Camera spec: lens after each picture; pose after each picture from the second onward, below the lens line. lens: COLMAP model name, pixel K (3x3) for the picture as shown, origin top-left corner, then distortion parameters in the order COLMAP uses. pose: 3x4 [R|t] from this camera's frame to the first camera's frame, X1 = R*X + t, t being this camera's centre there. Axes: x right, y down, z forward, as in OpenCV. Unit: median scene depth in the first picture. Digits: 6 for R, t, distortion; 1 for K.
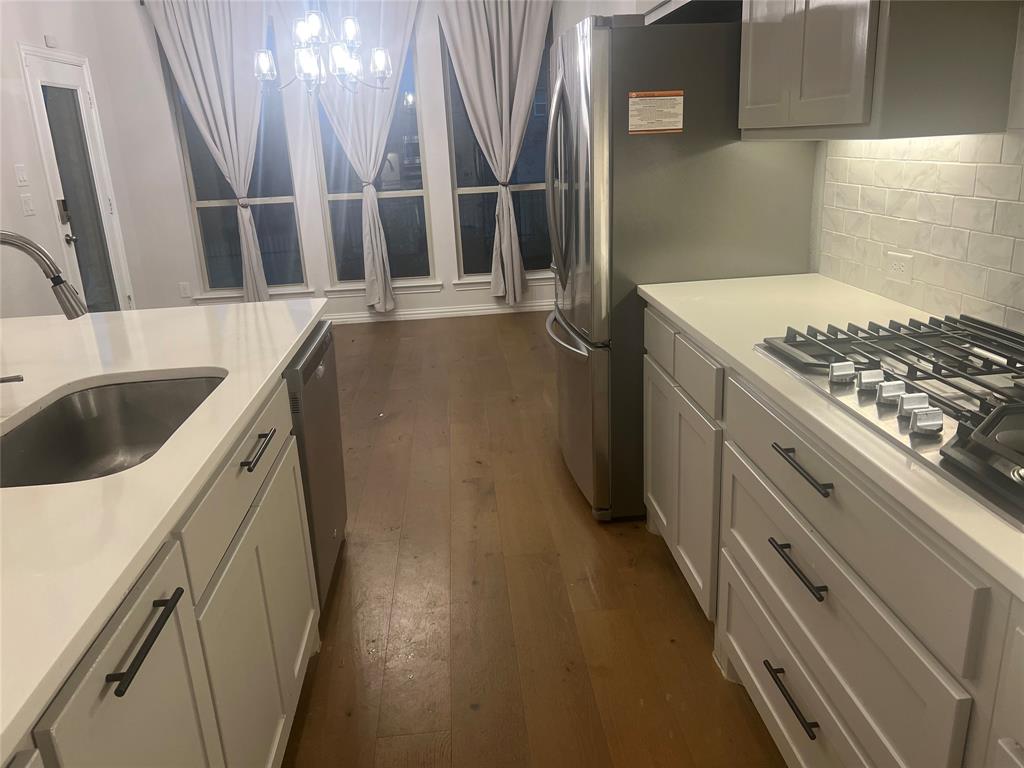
lens RADIAL K [[774.0, 0, 509.6], [0, 774.0, 384.5], [0, 0, 1]] dist [0.010457, -0.001498]
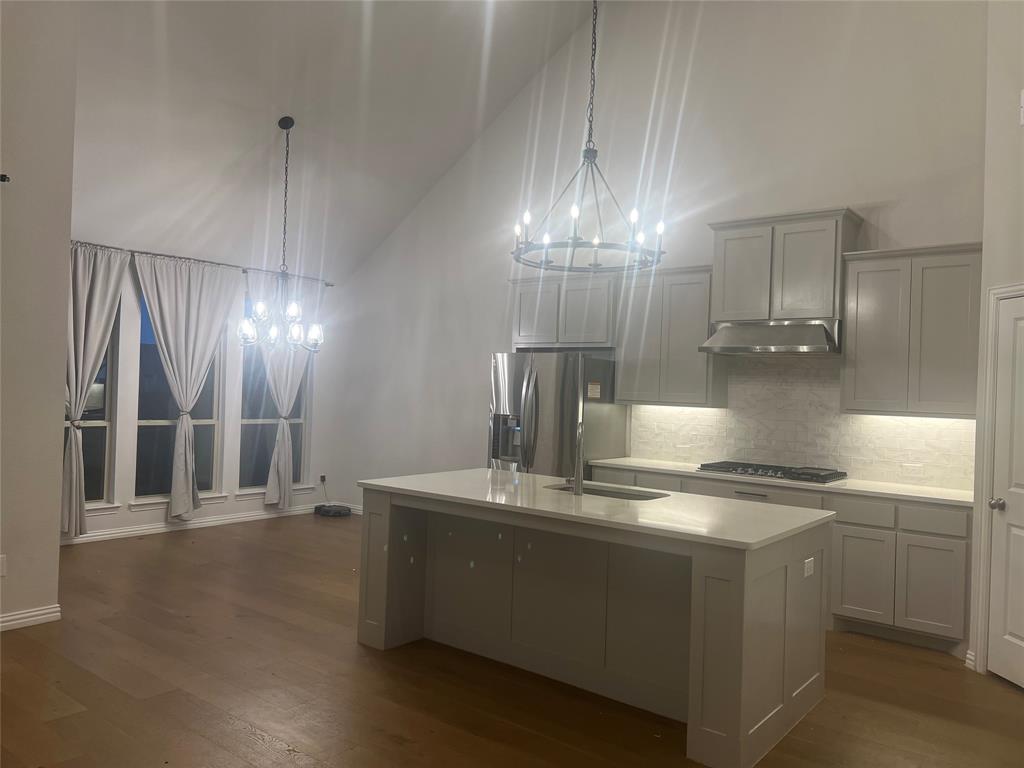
lens RADIAL K [[774.0, 0, 507.0], [0, 774.0, 386.2], [0, 0, 1]] dist [0.010457, -0.001498]
pose [[0.654297, 0.072322, 0.752771, -0.770198], [0.165296, 0.957670, -0.235681, 0.068840], [-0.737951, 0.278635, 0.614646, -0.125076]]
